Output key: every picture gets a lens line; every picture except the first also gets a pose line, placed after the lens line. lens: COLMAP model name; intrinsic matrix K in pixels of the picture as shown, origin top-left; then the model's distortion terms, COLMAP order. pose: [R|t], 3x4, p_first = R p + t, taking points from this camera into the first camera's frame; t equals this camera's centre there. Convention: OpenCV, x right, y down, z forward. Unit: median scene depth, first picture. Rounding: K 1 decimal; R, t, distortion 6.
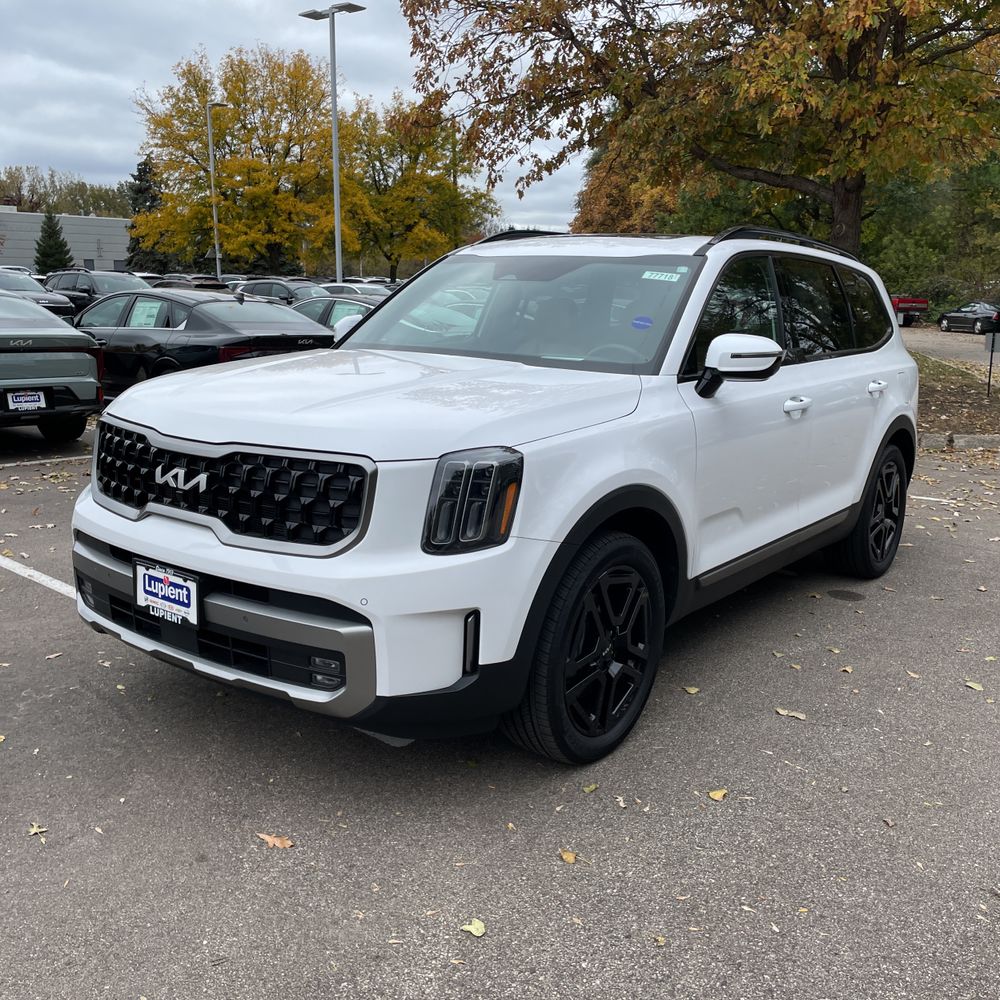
lens RADIAL K [[1005.9, 0, 500.3], [0, 1005.9, 500.0], [0, 0, 1]] dist [0.092994, -0.124503]
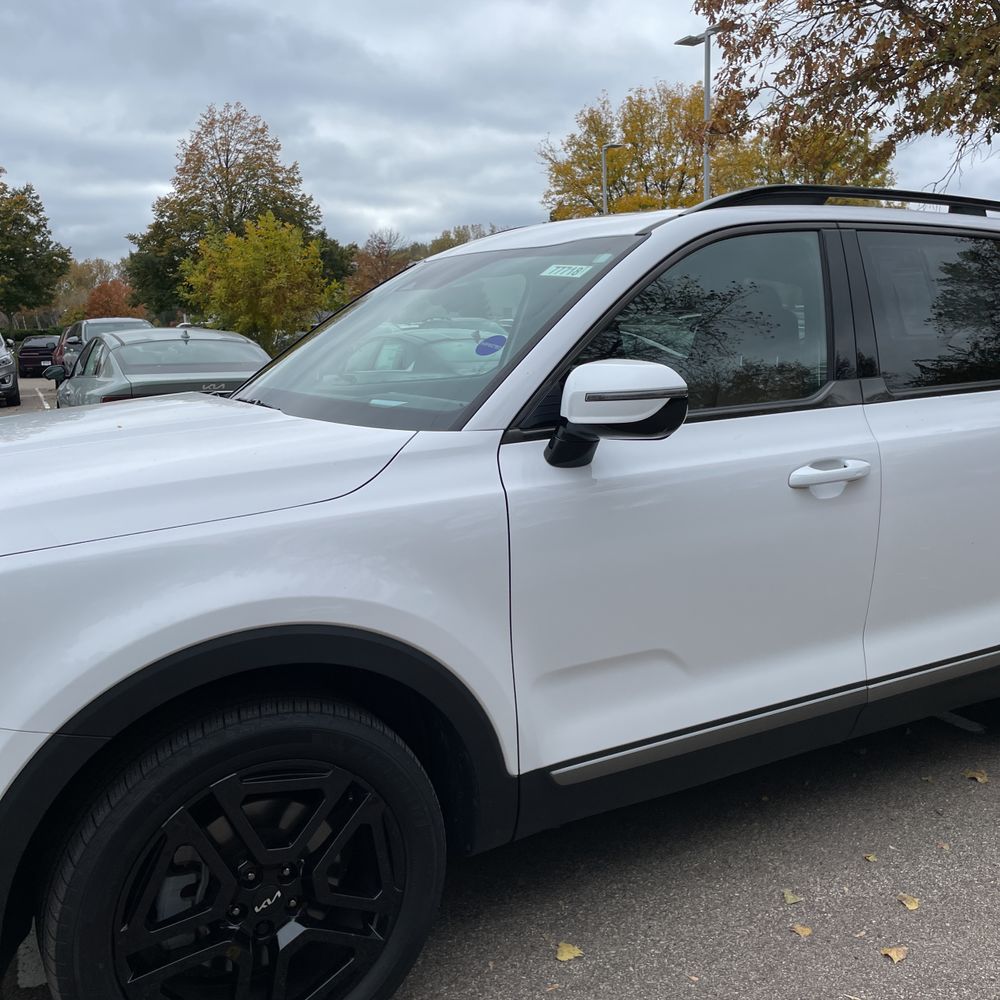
lens RADIAL K [[1005.9, 0, 500.3], [0, 1005.9, 500.0], [0, 0, 1]] dist [0.092994, -0.124503]
pose [[0.918814, 0.025856, -0.393842, 0.063403], [-0.038191, 0.998994, -0.023513, -0.010516], [0.392838, 0.036645, 0.918877, 0.069867]]
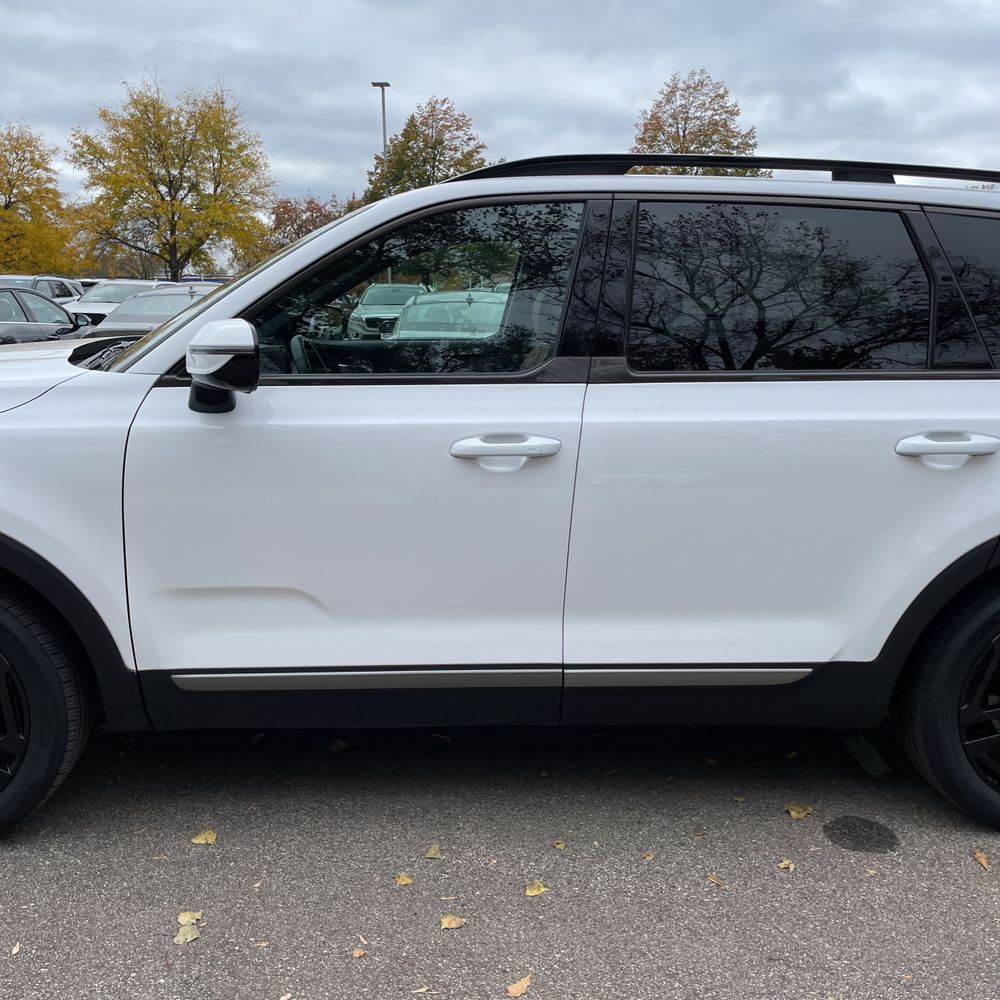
lens RADIAL K [[1010.2, 0, 498.2], [0, 1010.2, 487.2], [0, 0, 1]] dist [0.092611, -0.135879]
pose [[0.651774, 0.128087, -0.747519, 0.132996], [-0.151106, 0.987806, 0.037508, -0.016885], [0.743208, 0.088508, 0.663181, 0.110736]]
